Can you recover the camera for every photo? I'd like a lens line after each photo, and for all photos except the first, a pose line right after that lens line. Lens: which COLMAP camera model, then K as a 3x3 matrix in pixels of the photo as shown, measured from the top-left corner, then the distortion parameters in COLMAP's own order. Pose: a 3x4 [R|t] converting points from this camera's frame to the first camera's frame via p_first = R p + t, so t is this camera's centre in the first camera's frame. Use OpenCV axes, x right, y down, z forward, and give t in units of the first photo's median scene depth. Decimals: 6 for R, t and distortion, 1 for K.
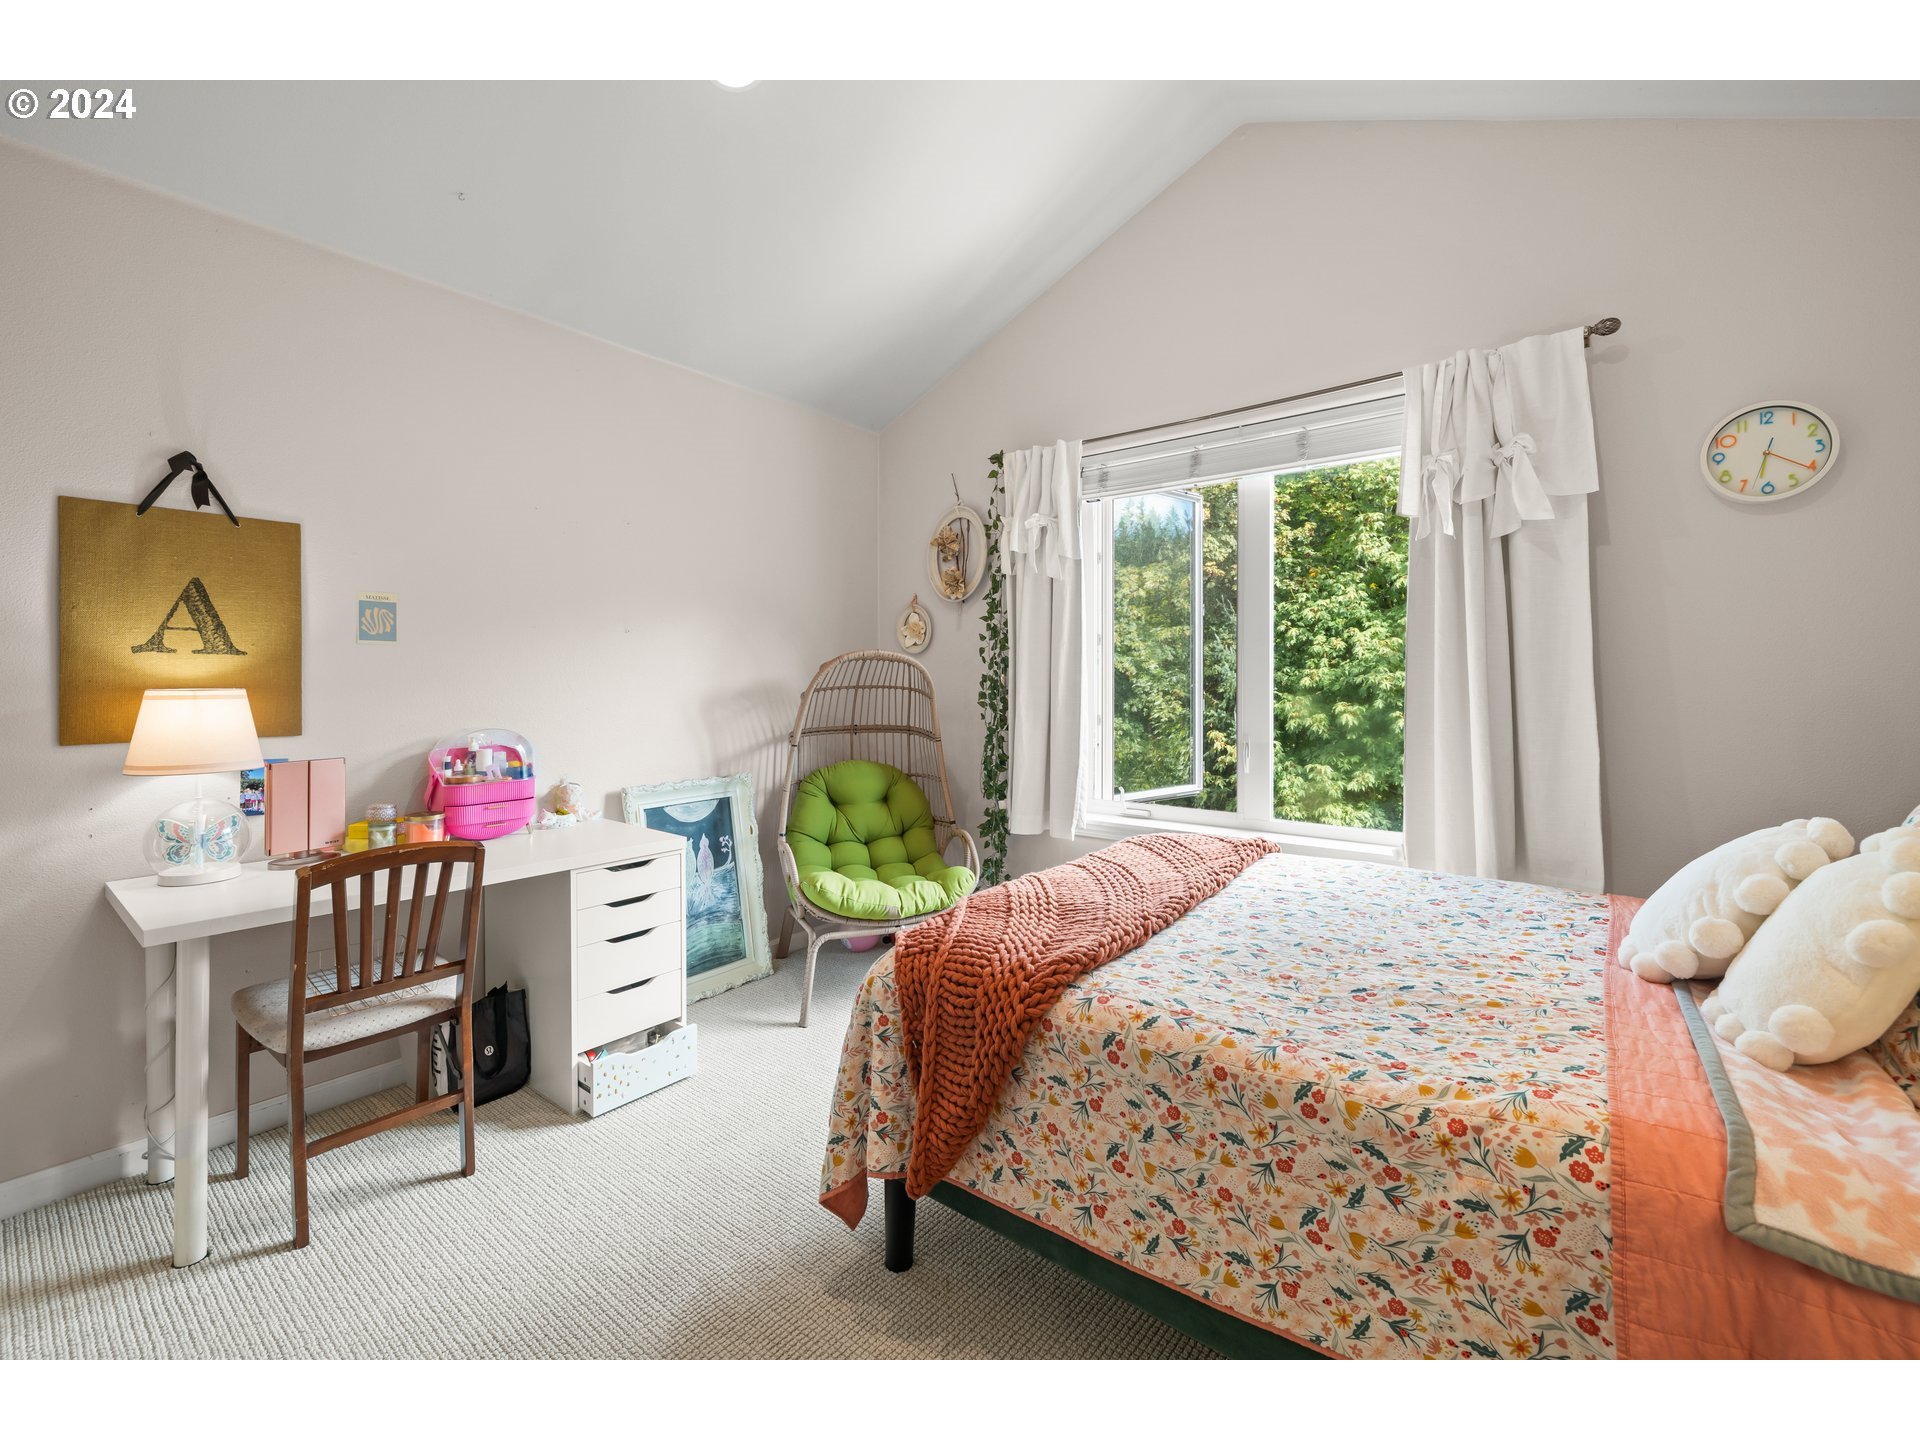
lens RADIAL K [[819.5, 0, 968.9], [0, 819.5, 686.3], [0, 0, 1]] dist [0.001107, -0.000198]
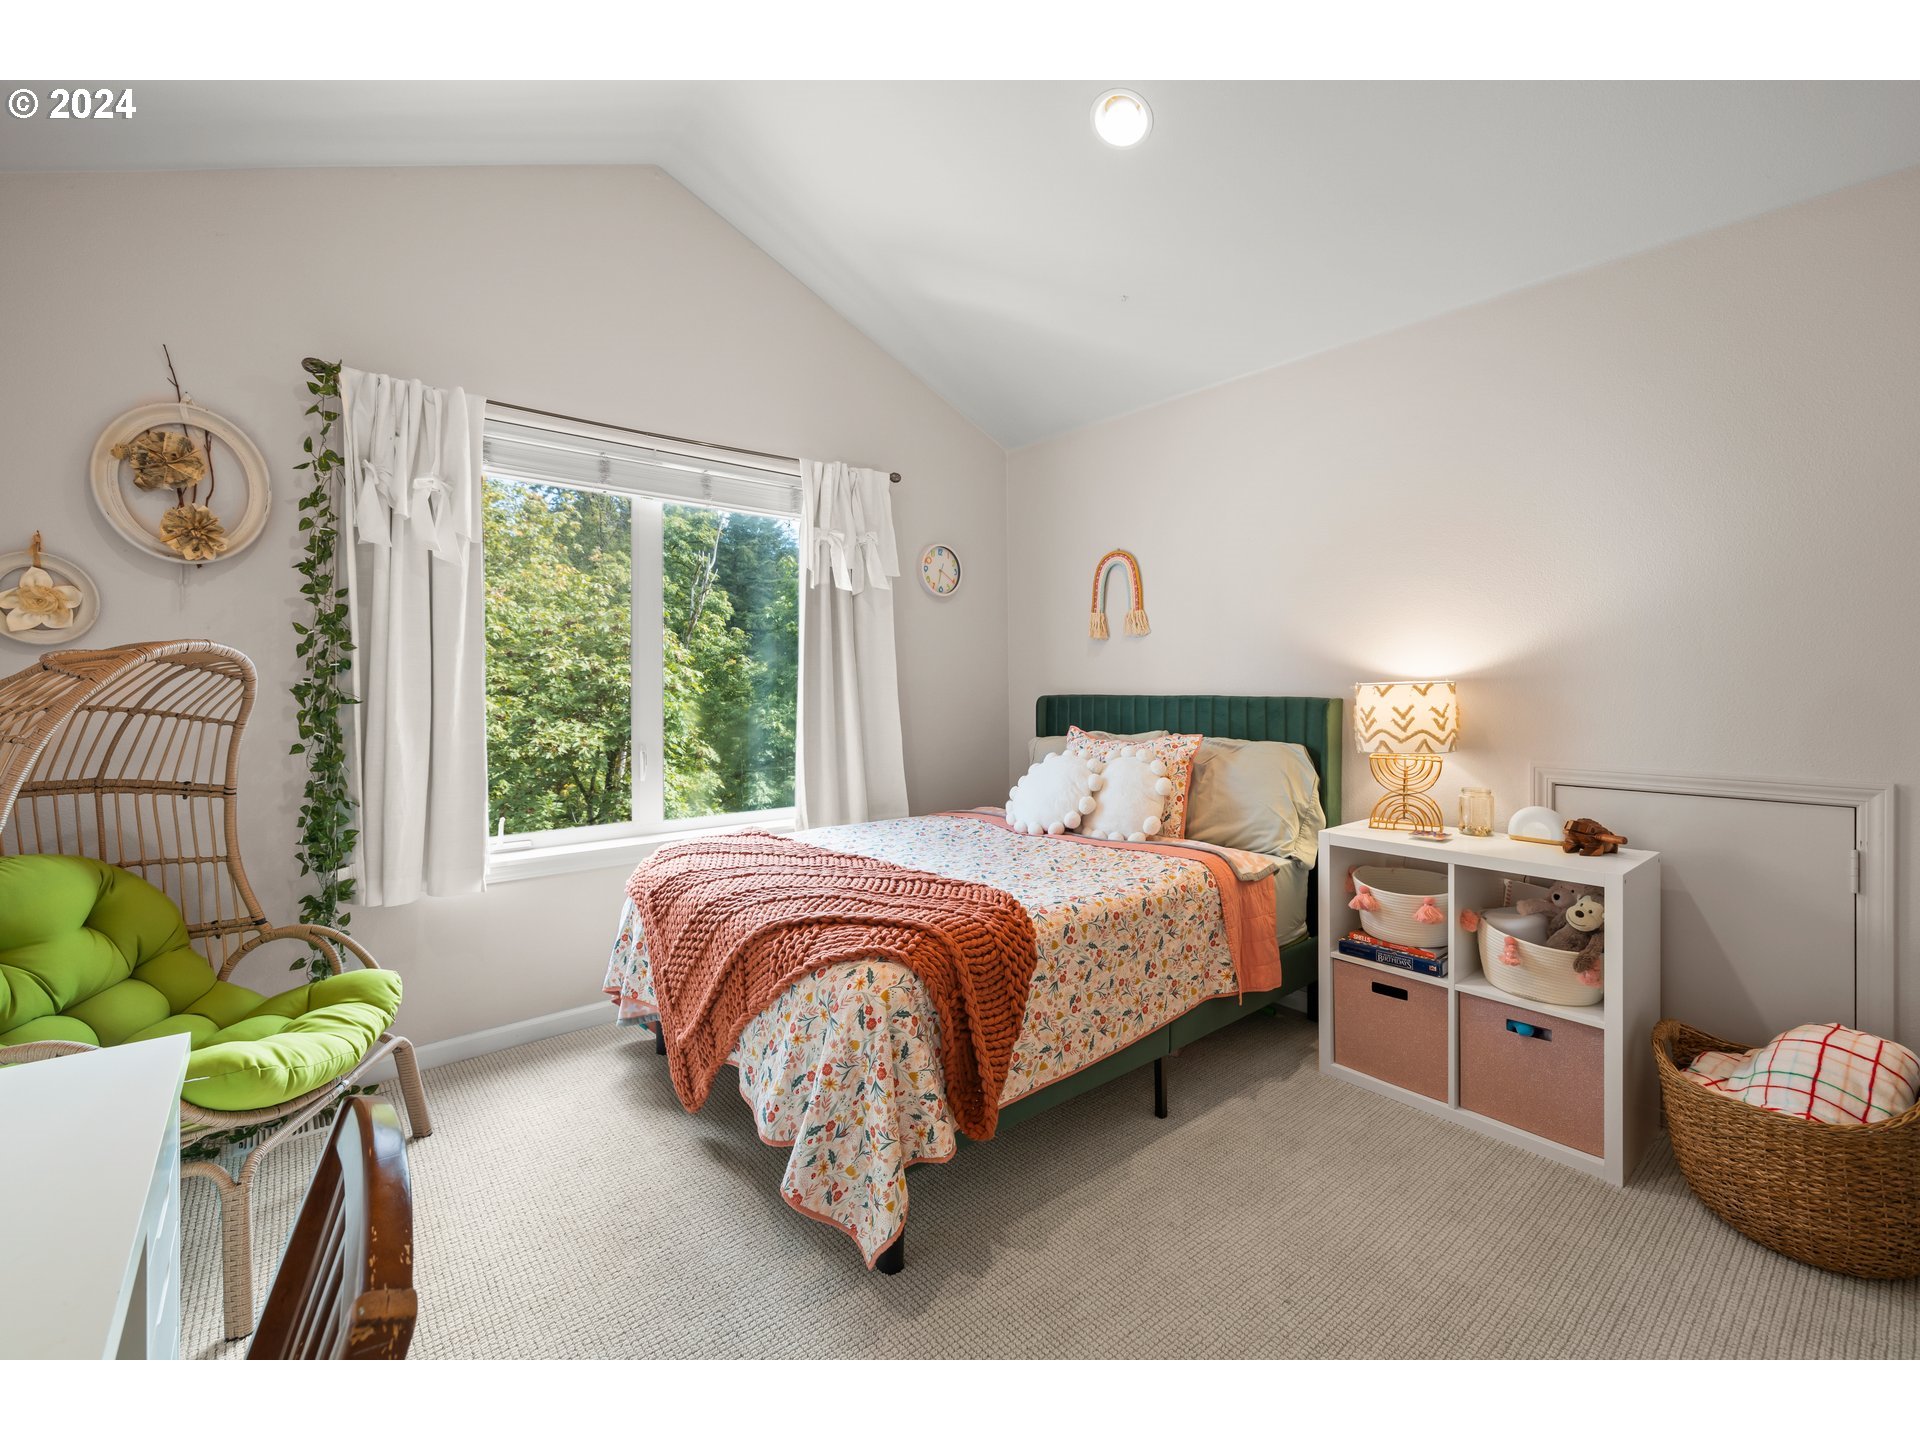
lens RADIAL K [[819.5, 0, 968.9], [0, 819.5, 686.3], [0, 0, 1]] dist [0.001107, -0.000198]
pose [[0.190904, 0.001550, 0.981607, -0.873728], [0.010603, 0.999937, -0.003641, -0.009005], [-0.981551, 0.011103, 0.190876, 0.575667]]
